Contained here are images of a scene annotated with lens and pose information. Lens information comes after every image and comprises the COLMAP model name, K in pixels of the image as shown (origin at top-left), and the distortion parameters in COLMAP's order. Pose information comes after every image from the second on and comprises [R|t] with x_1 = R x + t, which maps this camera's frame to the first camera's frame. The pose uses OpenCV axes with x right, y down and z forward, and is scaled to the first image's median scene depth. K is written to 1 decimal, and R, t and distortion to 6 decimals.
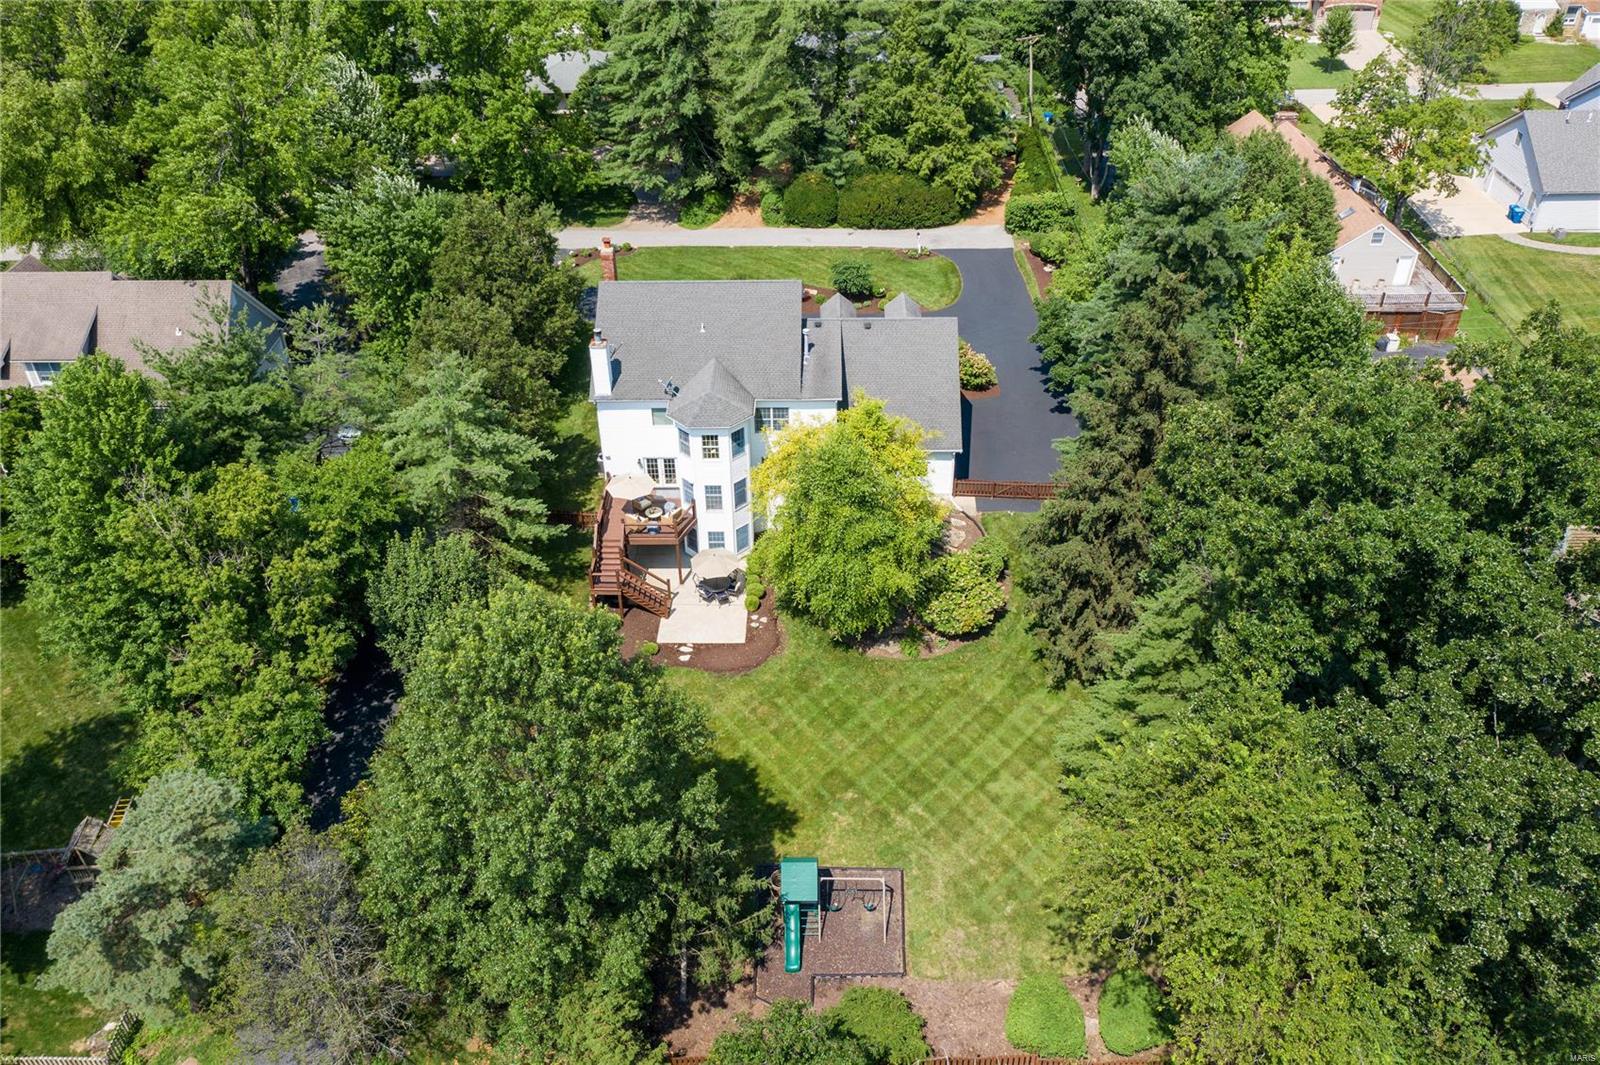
lens RADIAL K [[1280.4, 0, 808.6], [0, 1280.4, 507.6], [0, 0, 1]] dist [0.001353, 0.003416]
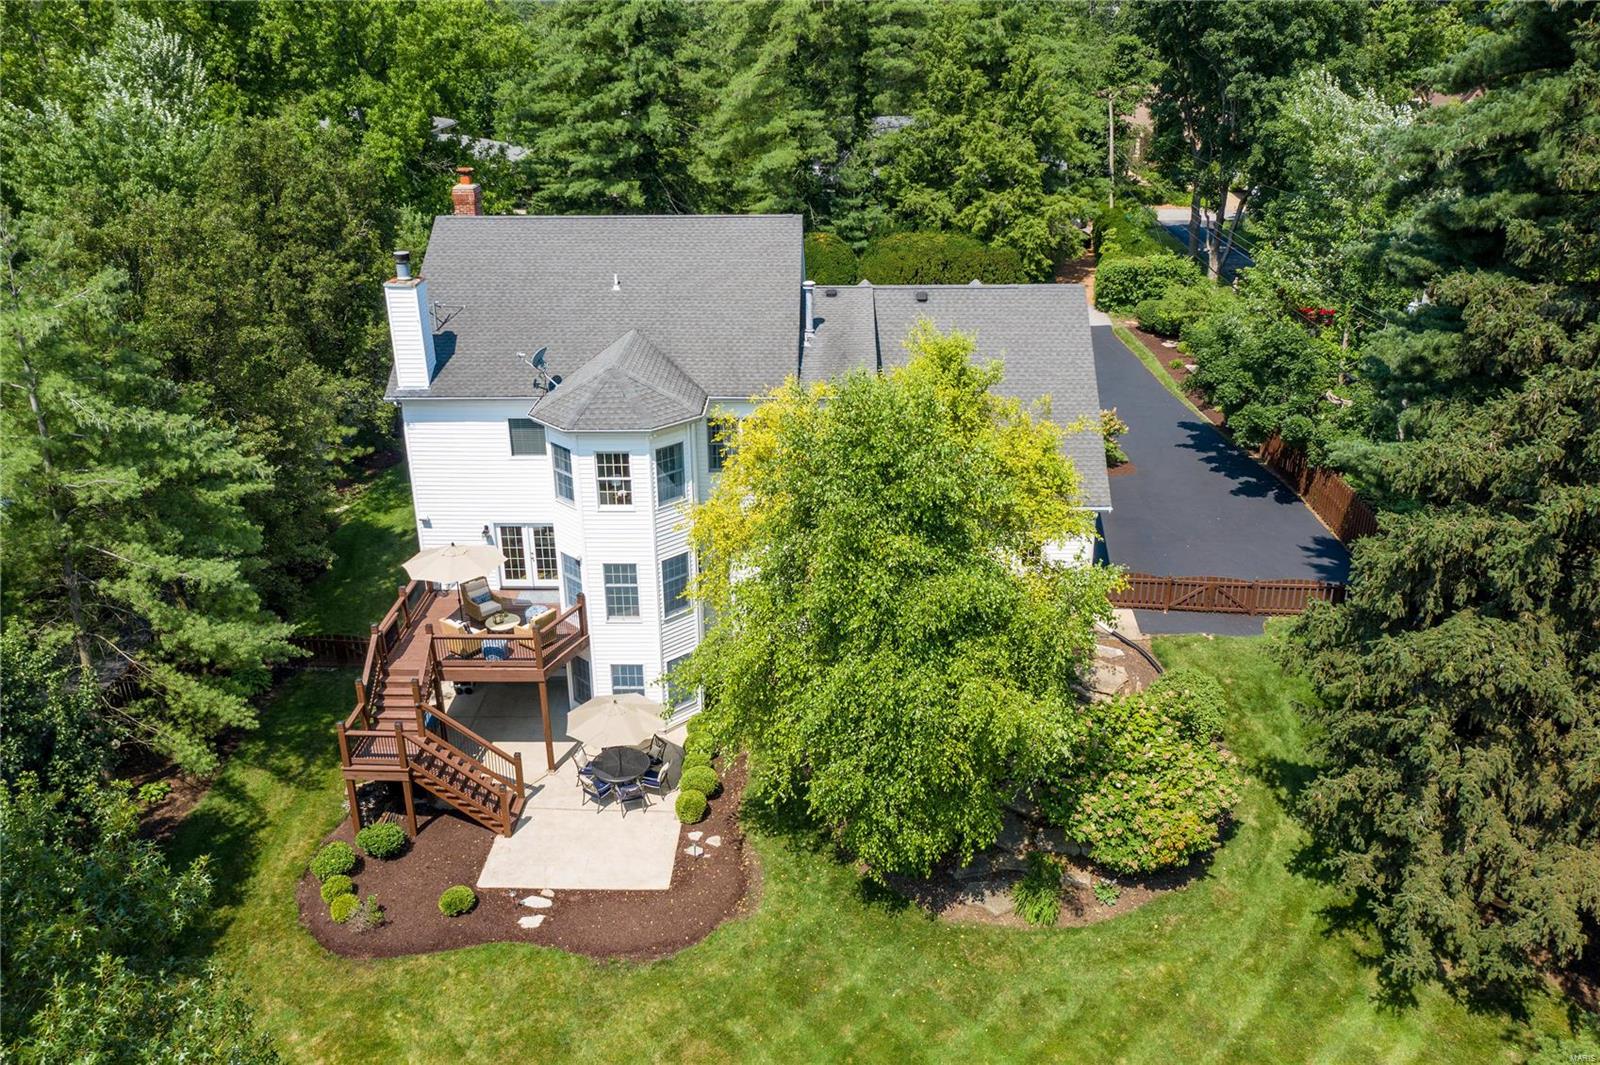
lens RADIAL K [[1280.4, 0, 808.6], [0, 1280.4, 507.6], [0, 0, 1]] dist [0.001353, 0.003416]
pose [[0.999957, 0.006698, -0.006356, 0.001818], [-0.007951, 0.974604, -0.223795, 0.072188], [0.004695, 0.223836, 0.974615, 0.507836]]
